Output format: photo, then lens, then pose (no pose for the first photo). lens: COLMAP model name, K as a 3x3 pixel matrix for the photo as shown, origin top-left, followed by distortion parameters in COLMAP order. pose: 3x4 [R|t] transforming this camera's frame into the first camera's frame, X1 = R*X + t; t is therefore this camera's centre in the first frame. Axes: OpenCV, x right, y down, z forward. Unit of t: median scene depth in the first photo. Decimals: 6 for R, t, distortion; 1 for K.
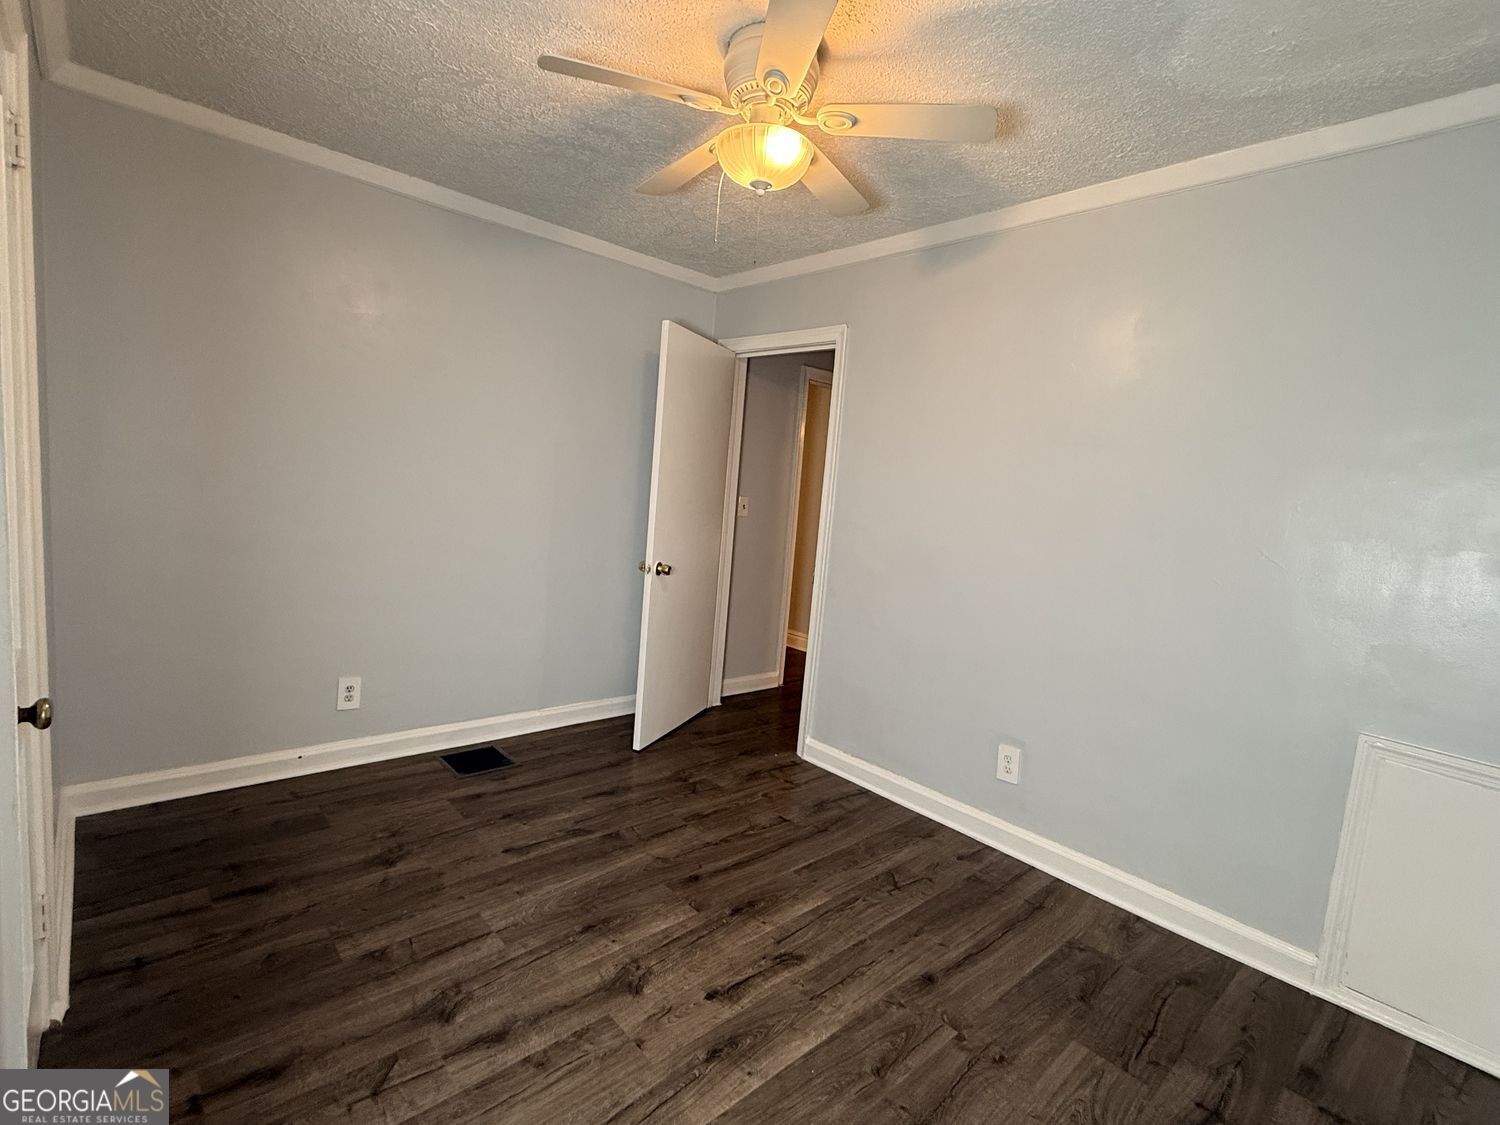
lens RADIAL K [[705.2, 0, 751.6], [0, 705.2, 561.7], [0, 0, 1]] dist [0.000438, -0.000299]
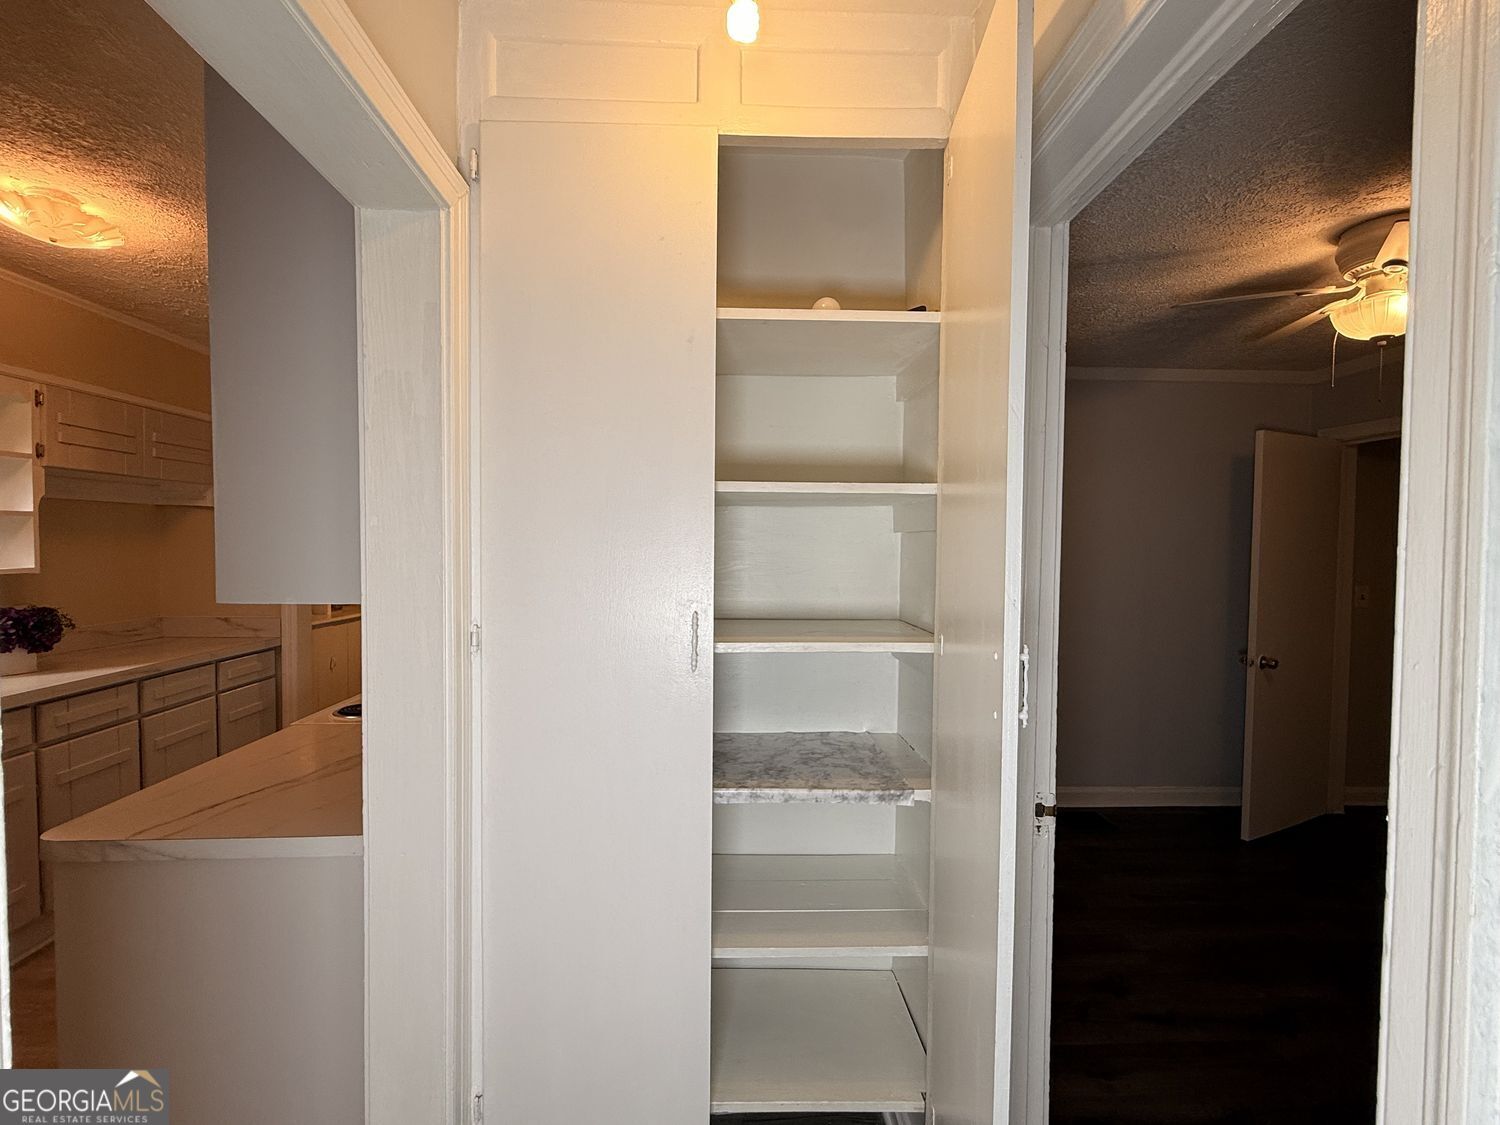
lens RADIAL K [[705.2, 0, 751.2], [0, 705.2, 565.0], [0, 0, 1]] dist [0.000438, -0.000299]
pose [[0.761135, -0.055109, -0.646247, -0.040422], [-0.019694, 0.993961, -0.107956, -0.008515], [0.648294, 0.094896, 0.755453, -0.437326]]
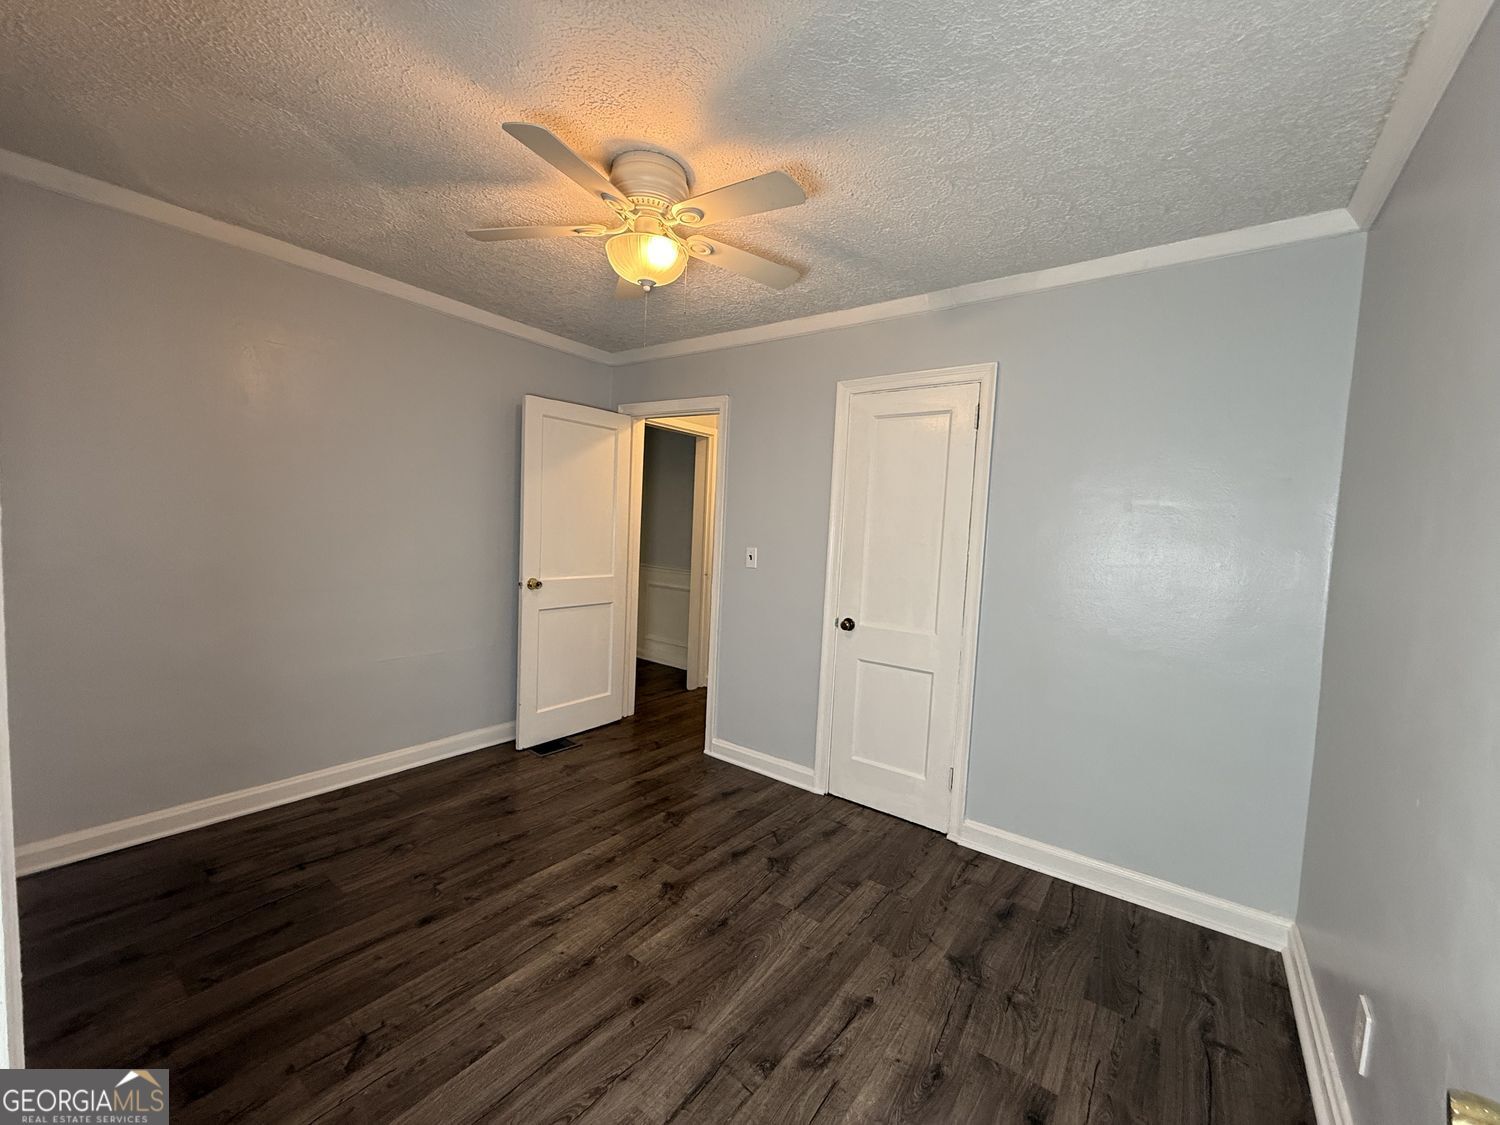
lens RADIAL K [[596.9, 0, 753.5], [0, 596.9, 569.5], [0, 0, 1]] dist [0.000678, 0.000376]
pose [[-0.972471, -0.114133, -0.203159, -0.012533], [-0.148409, 0.975506, 0.162365, -0.208945], [0.179652, 0.188046, -0.965590, 1.771625]]
